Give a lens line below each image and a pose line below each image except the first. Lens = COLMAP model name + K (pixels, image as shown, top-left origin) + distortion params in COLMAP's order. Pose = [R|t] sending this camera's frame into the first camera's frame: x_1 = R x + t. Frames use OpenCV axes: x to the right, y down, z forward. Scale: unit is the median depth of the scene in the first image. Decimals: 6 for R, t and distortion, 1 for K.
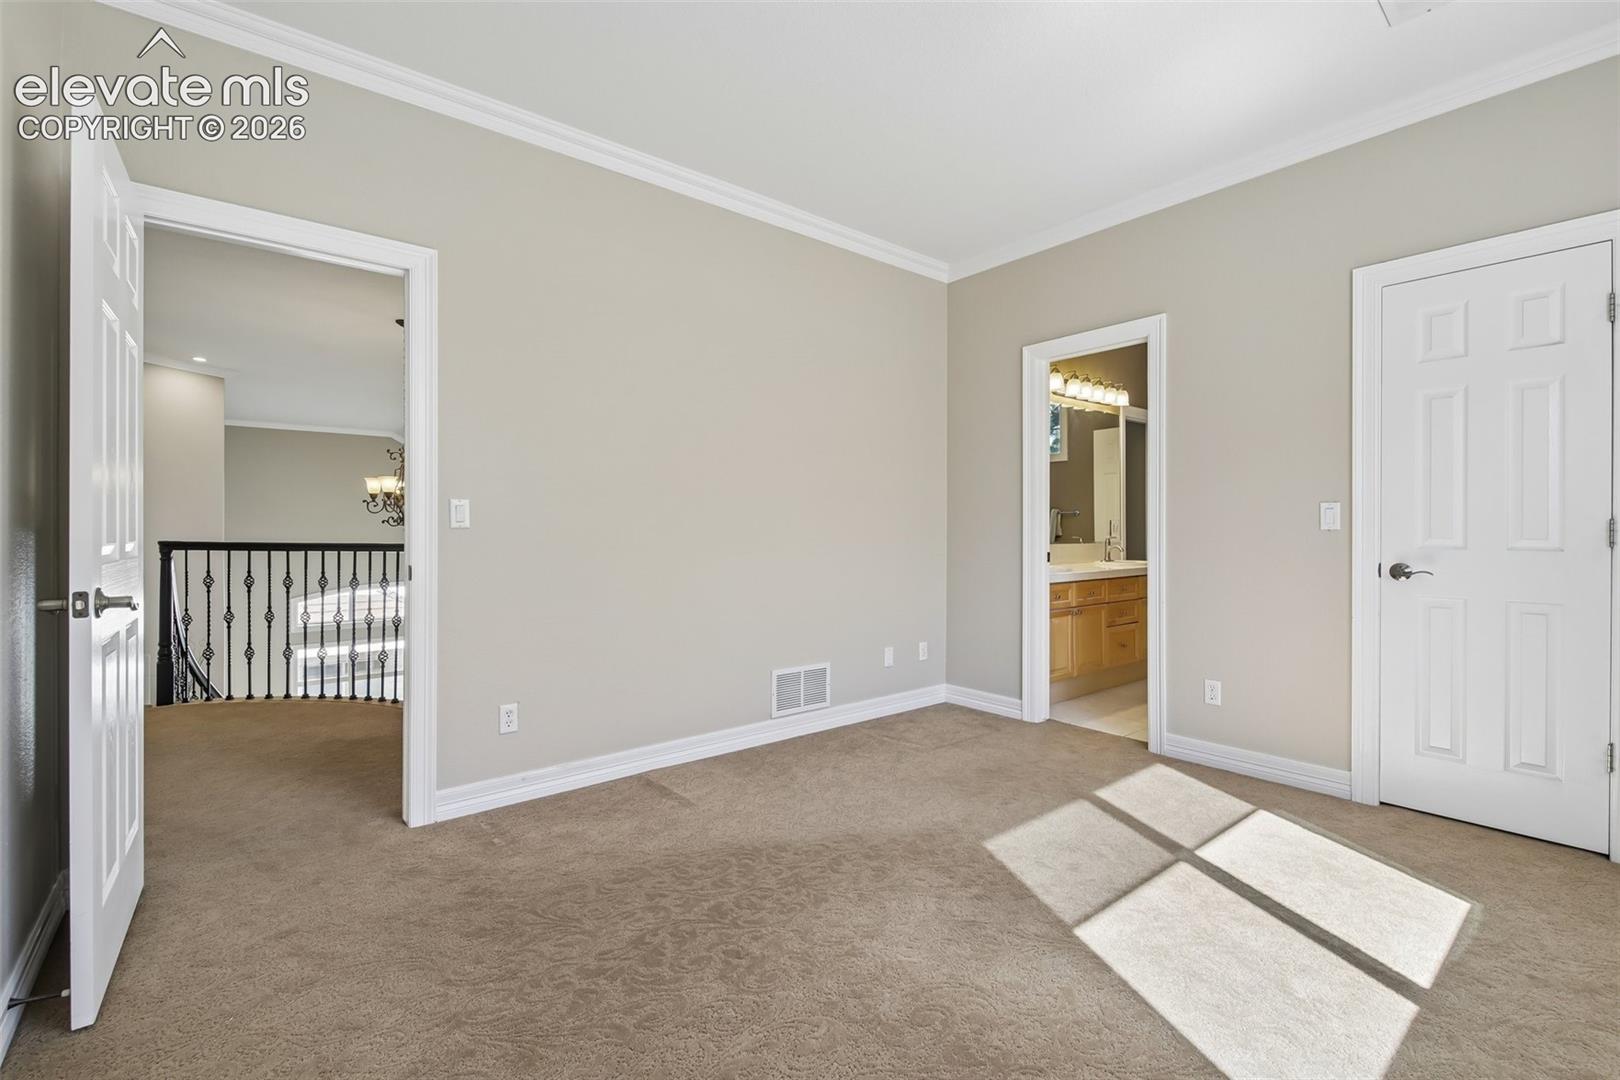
lens RADIAL K [[702.0, 0, 806.7], [0, 702.0, 531.4], [0, 0, 1]] dist [0.013947, -0.006361]
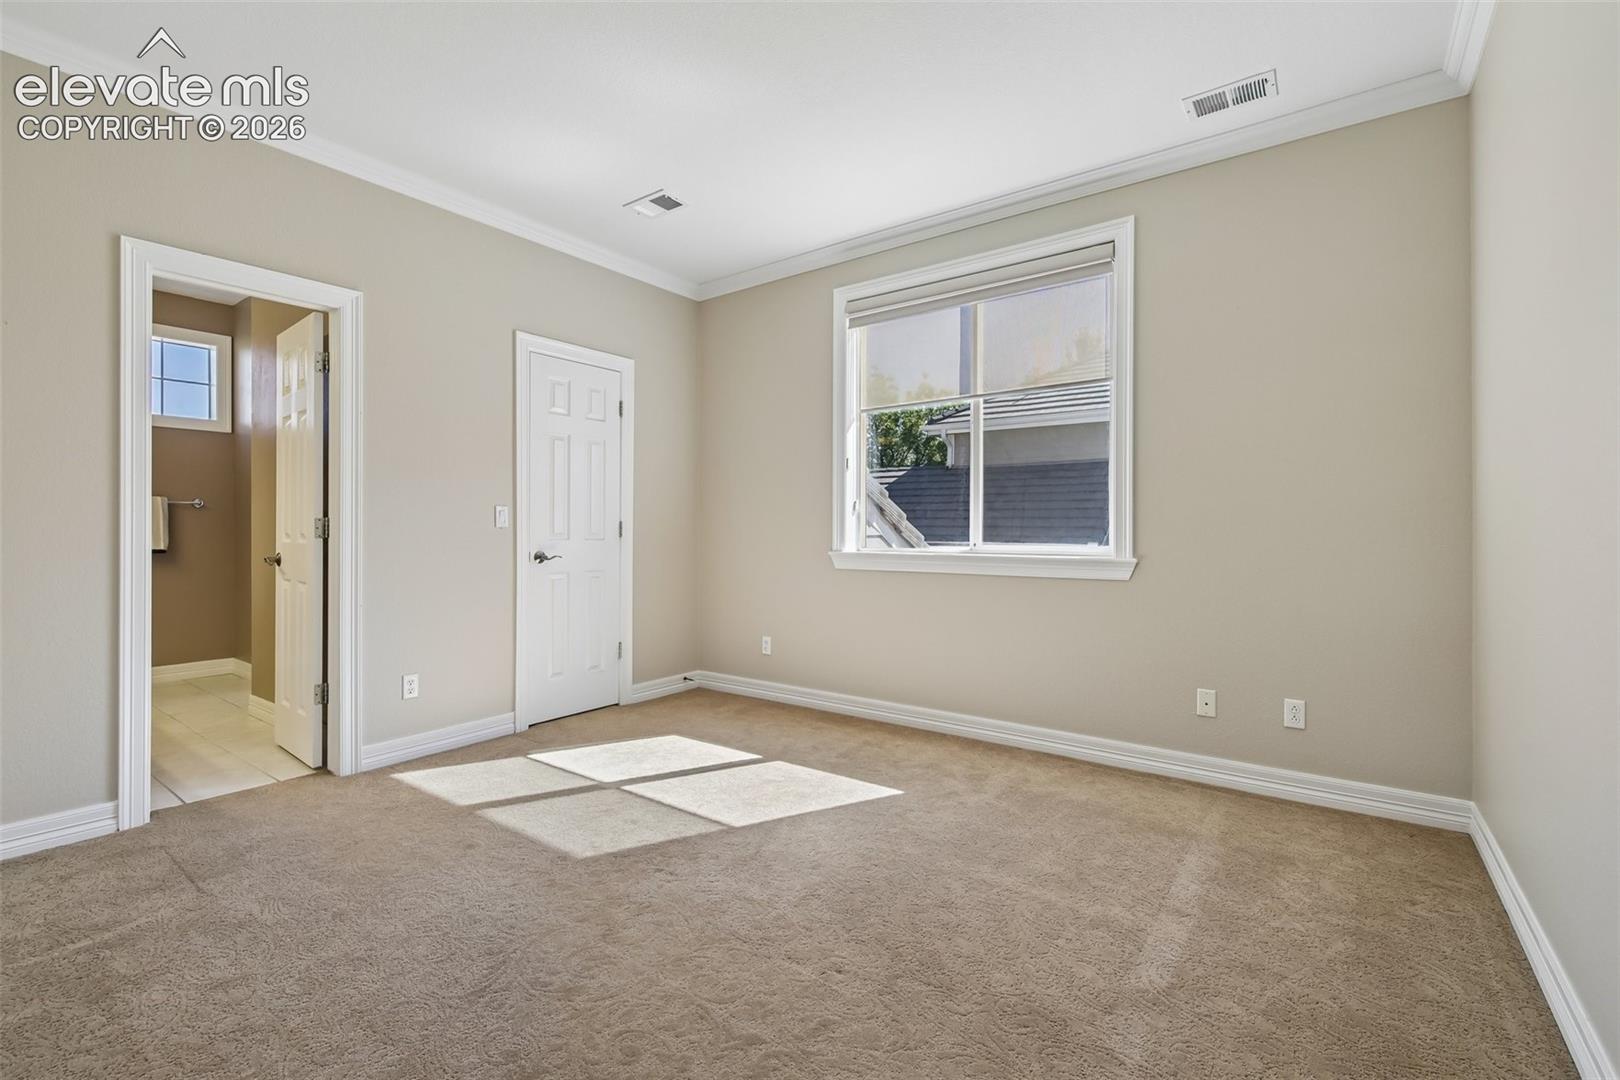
lens RADIAL K [[702.0, 0, 809.0], [0, 702.0, 529.4], [0, 0, 1]] dist [0.013947, -0.006361]
pose [[-0.241495, -0.003876, 0.970394, -0.669475], [-0.002125, 0.999992, 0.003466, -0.004909], [-0.970400, -0.001225, -0.241501, 0.828397]]
